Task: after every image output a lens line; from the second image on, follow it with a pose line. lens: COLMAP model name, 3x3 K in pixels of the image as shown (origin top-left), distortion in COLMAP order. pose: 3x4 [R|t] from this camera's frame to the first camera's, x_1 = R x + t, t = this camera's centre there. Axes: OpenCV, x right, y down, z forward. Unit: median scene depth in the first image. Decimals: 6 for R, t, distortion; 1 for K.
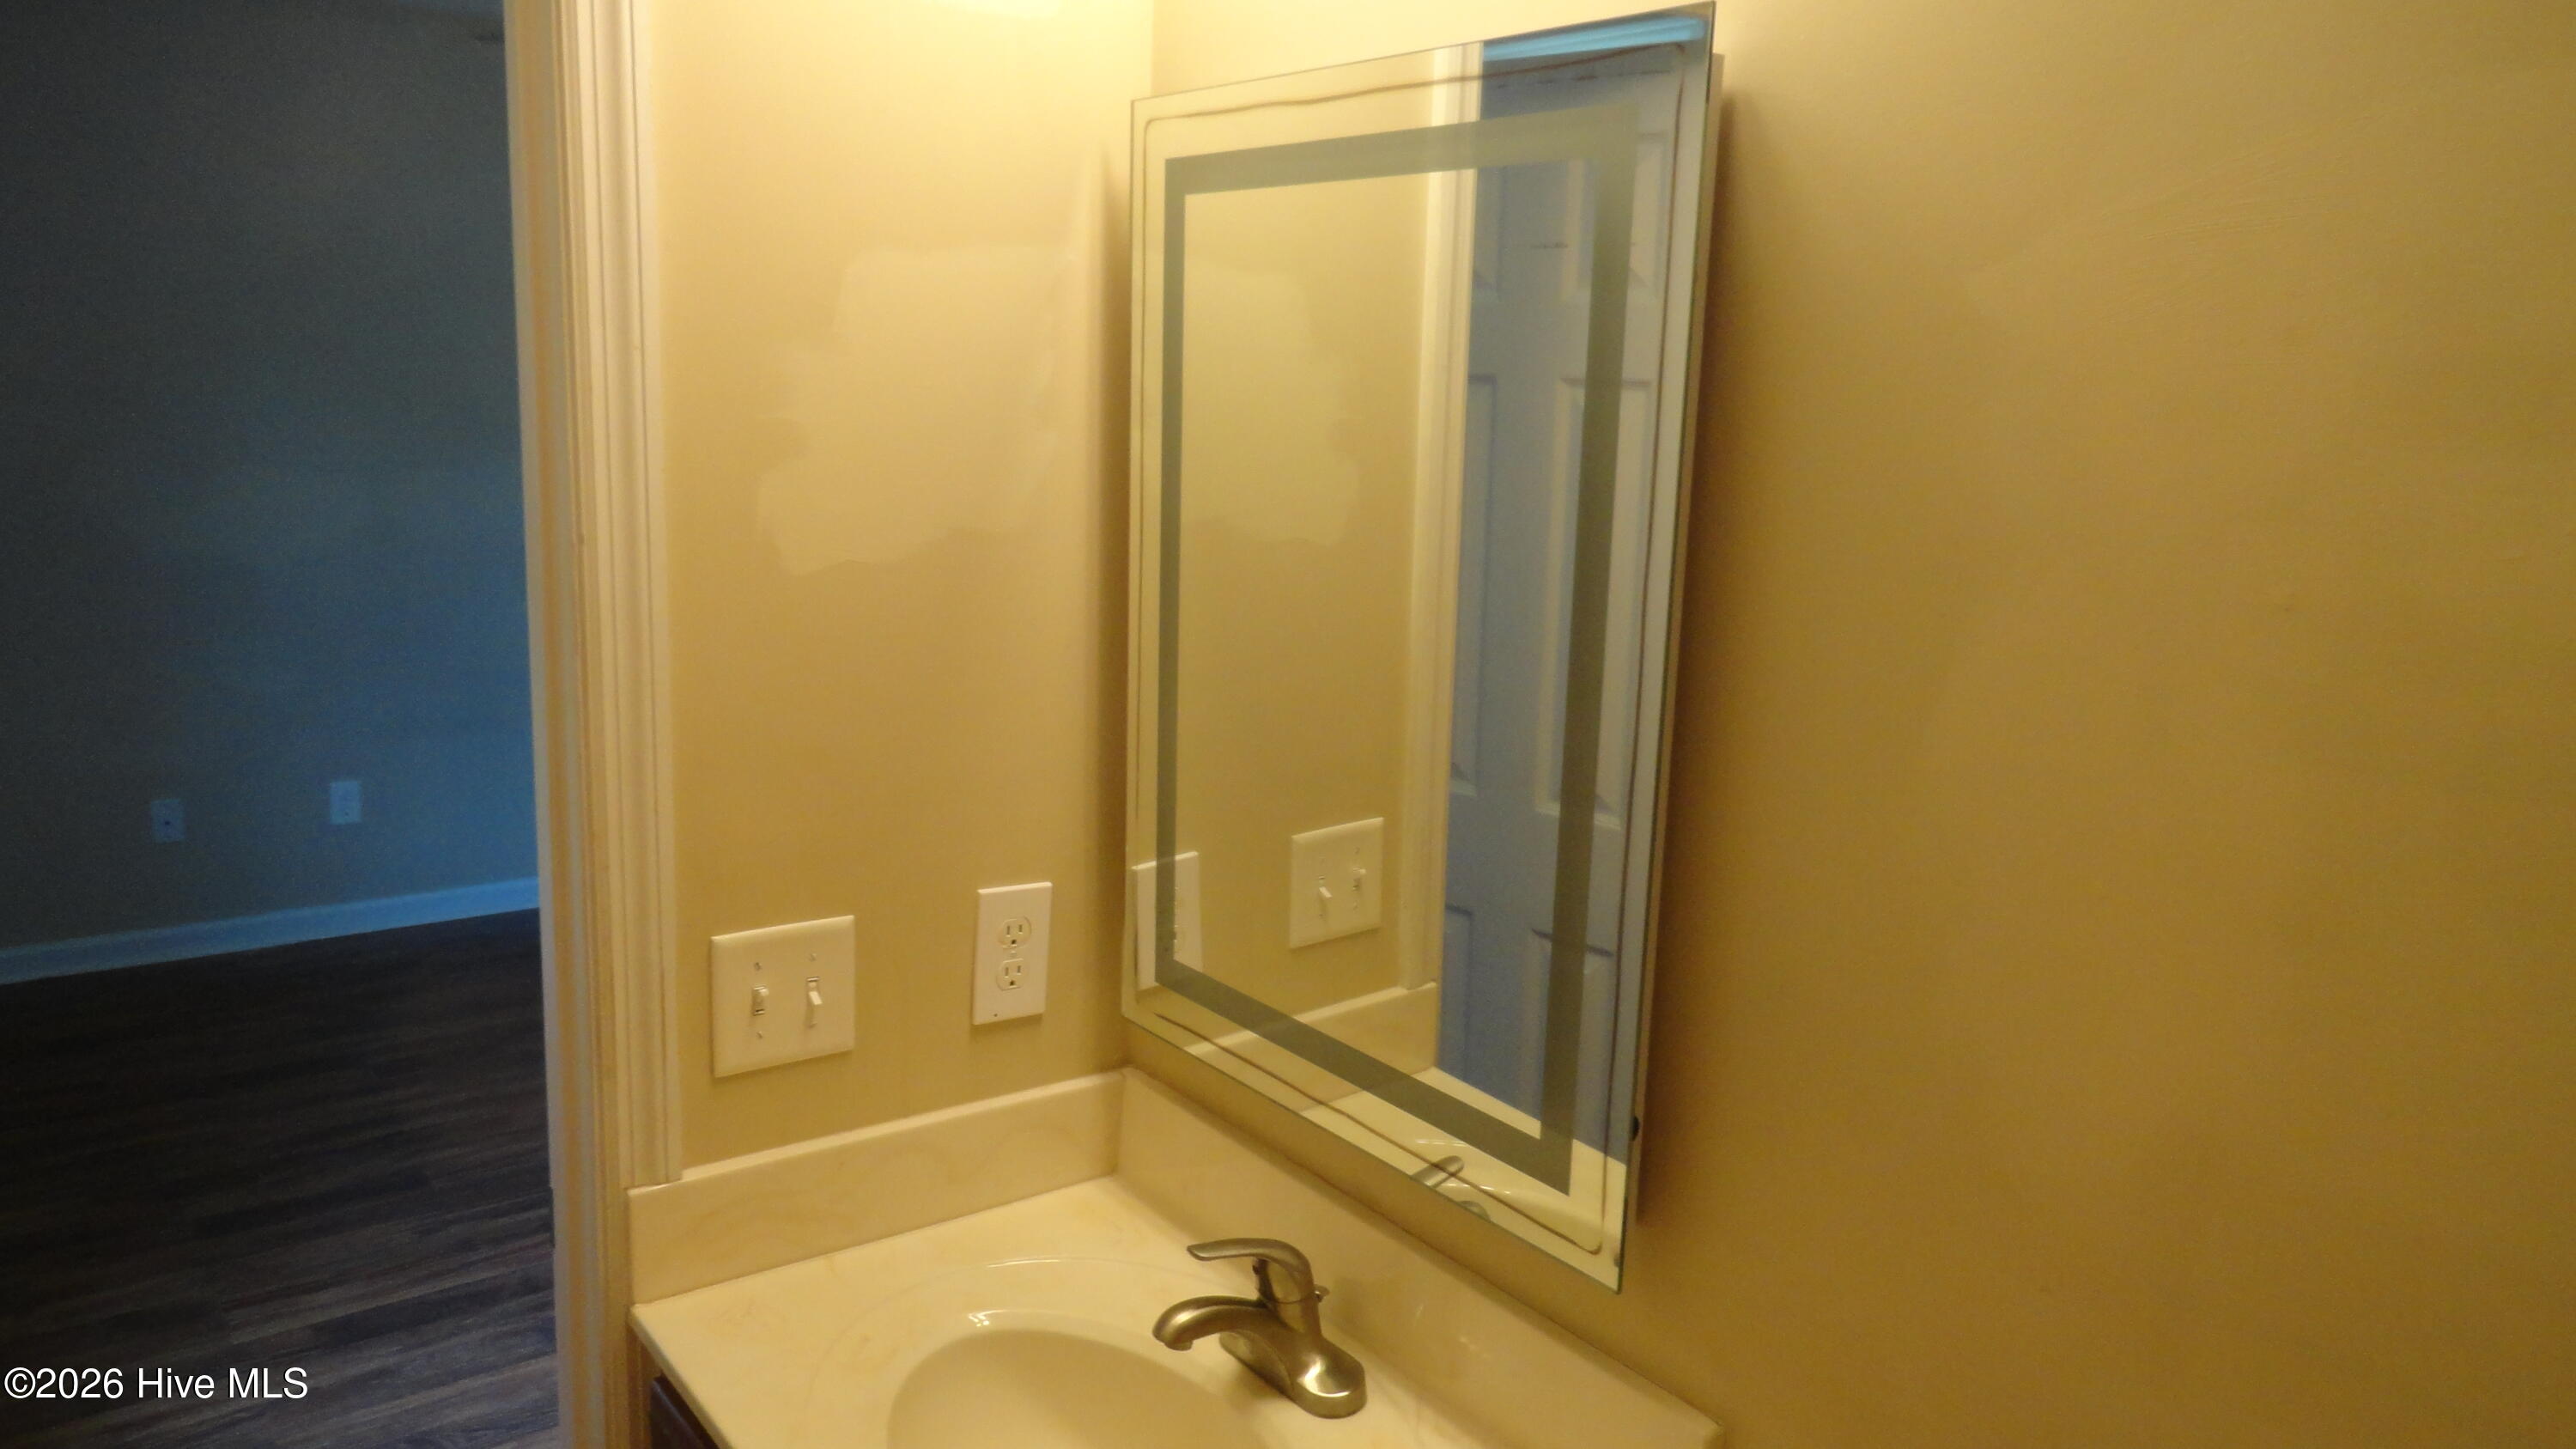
lens RADIAL K [[1785.7, 0, 1285.0], [0, 1785.7, 722.4], [0, 0, 1]] dist [0.006191, -0.000622]
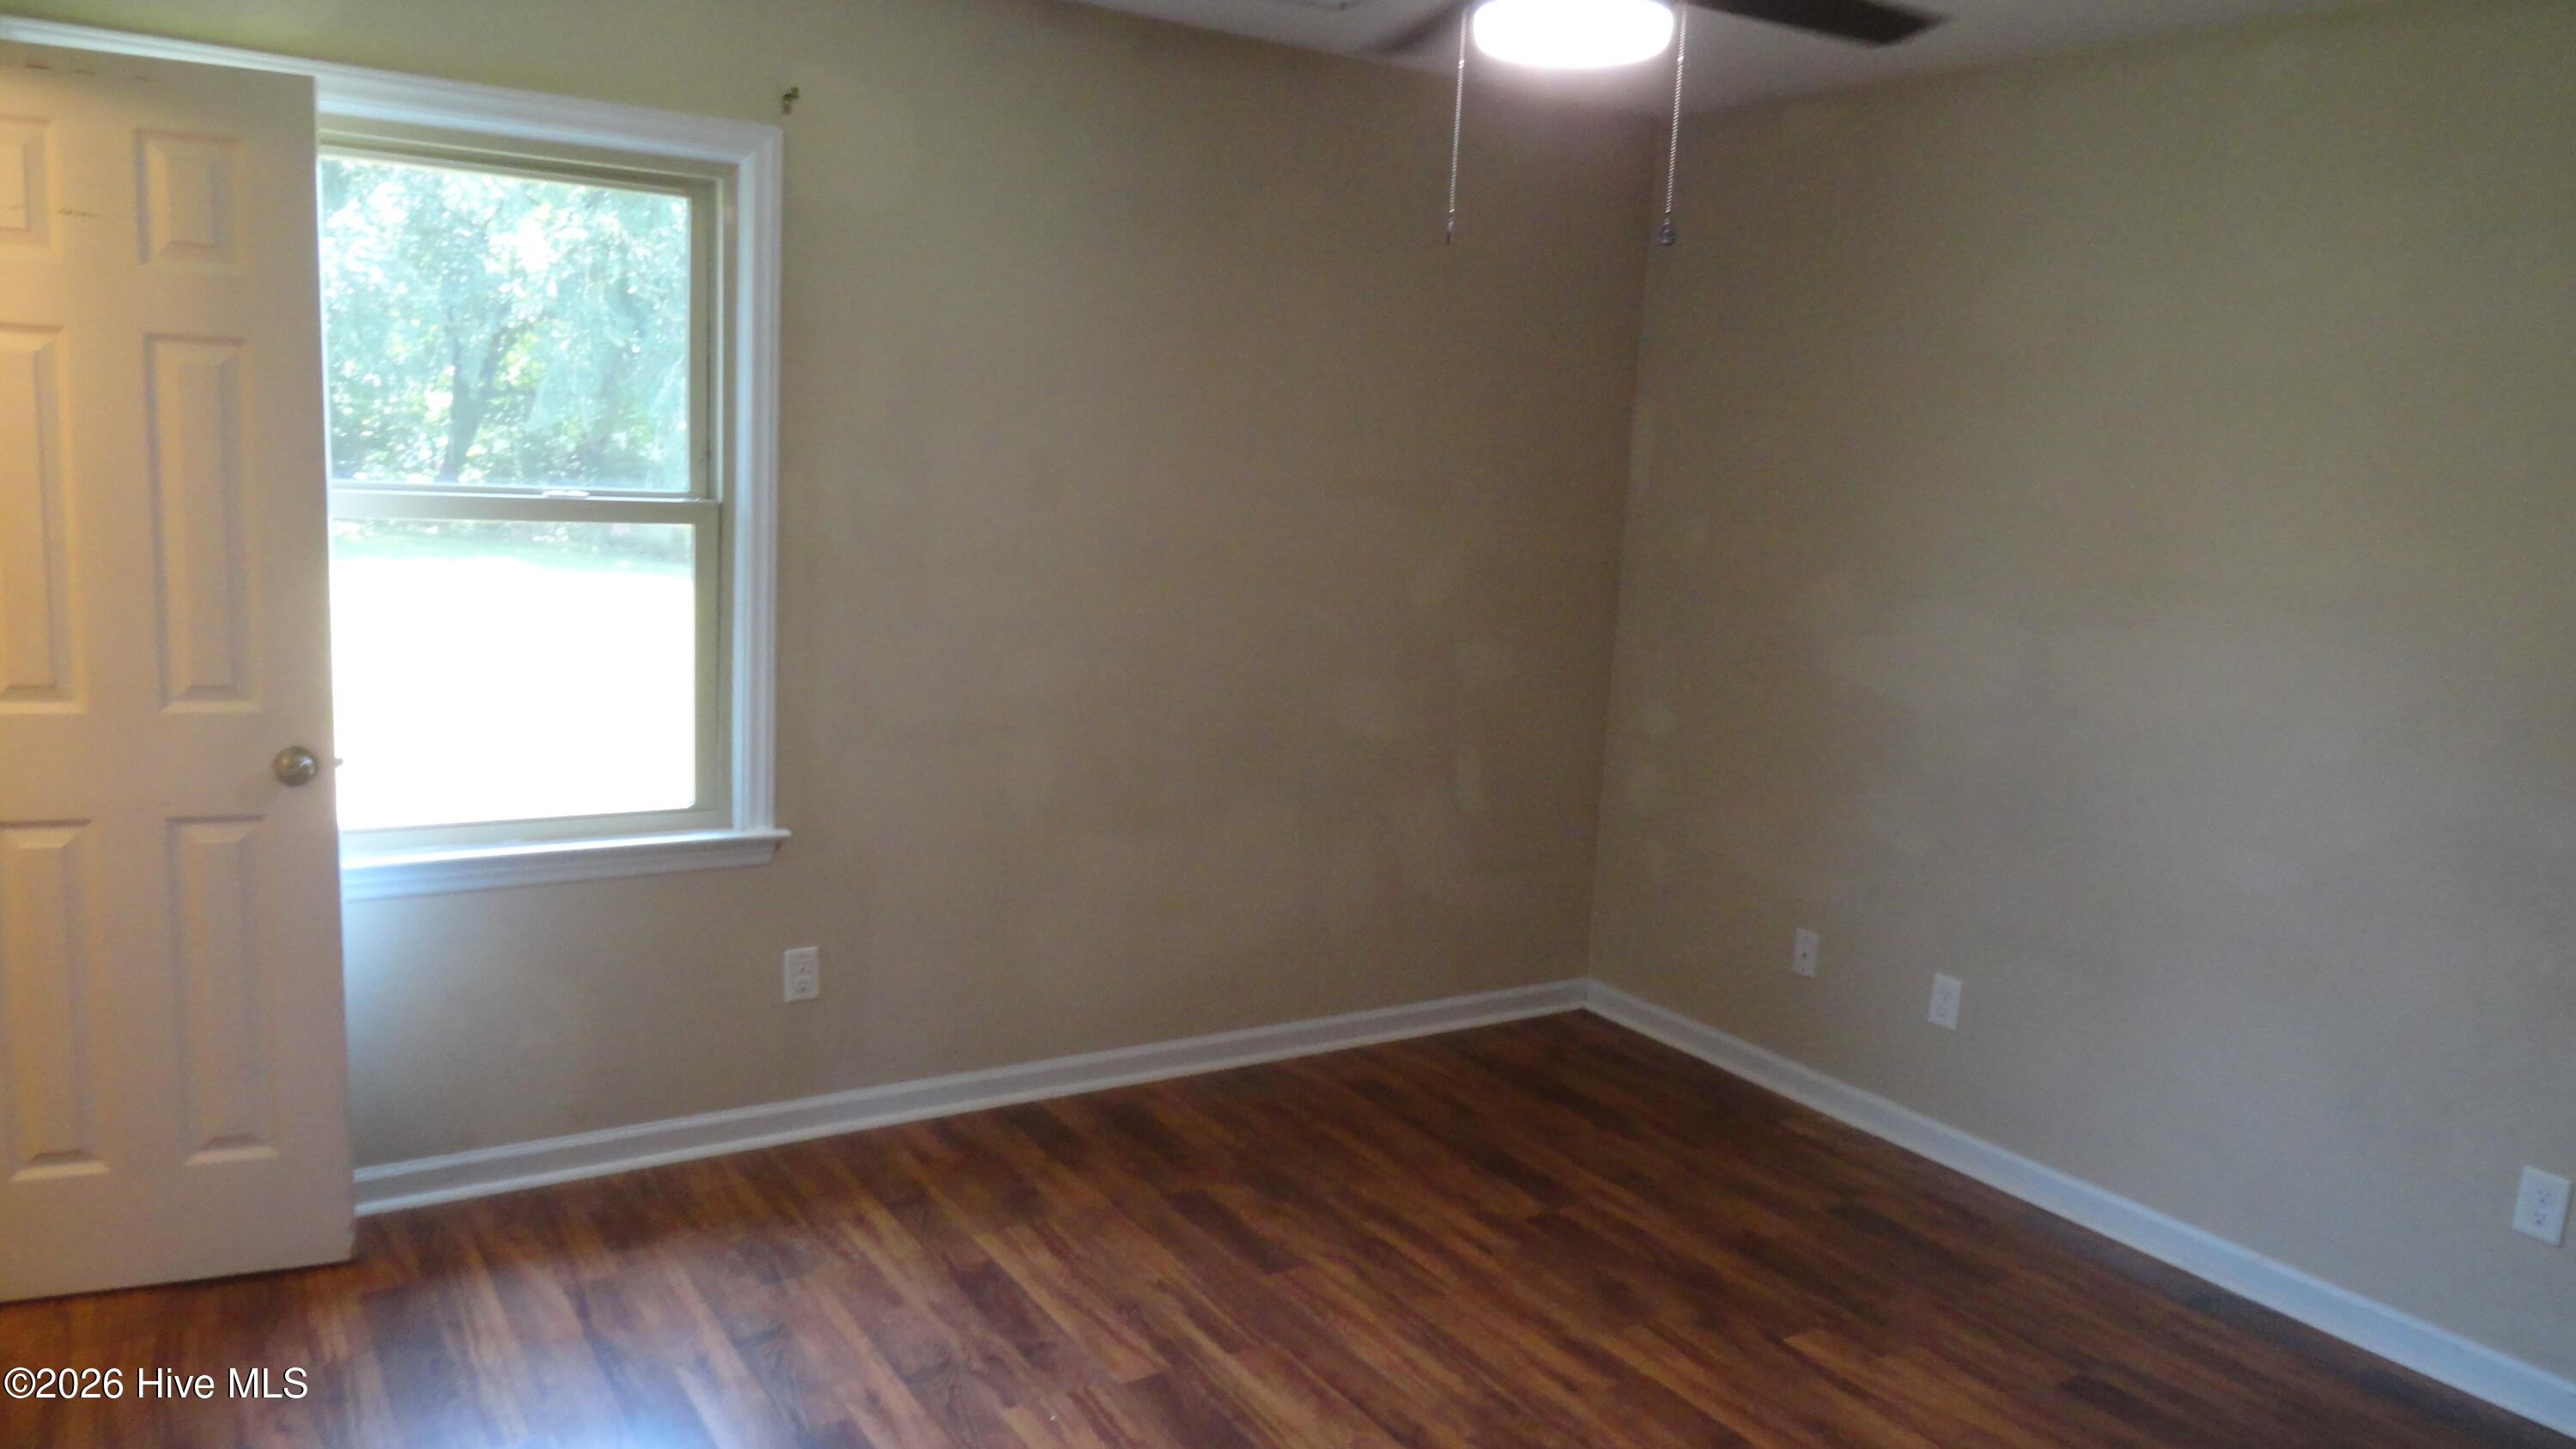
lens RADIAL K [[1785.7, 0, 1309.3], [0, 1785.7, 732.2], [0, 0, 1]] dist [0.006191, -0.000622]
pose [[-0.092638, 0.106644, -0.989972, 0.458178], [-0.253161, 0.959051, 0.127003, -0.154450], [0.962979, 0.262388, -0.061847, 1.063330]]
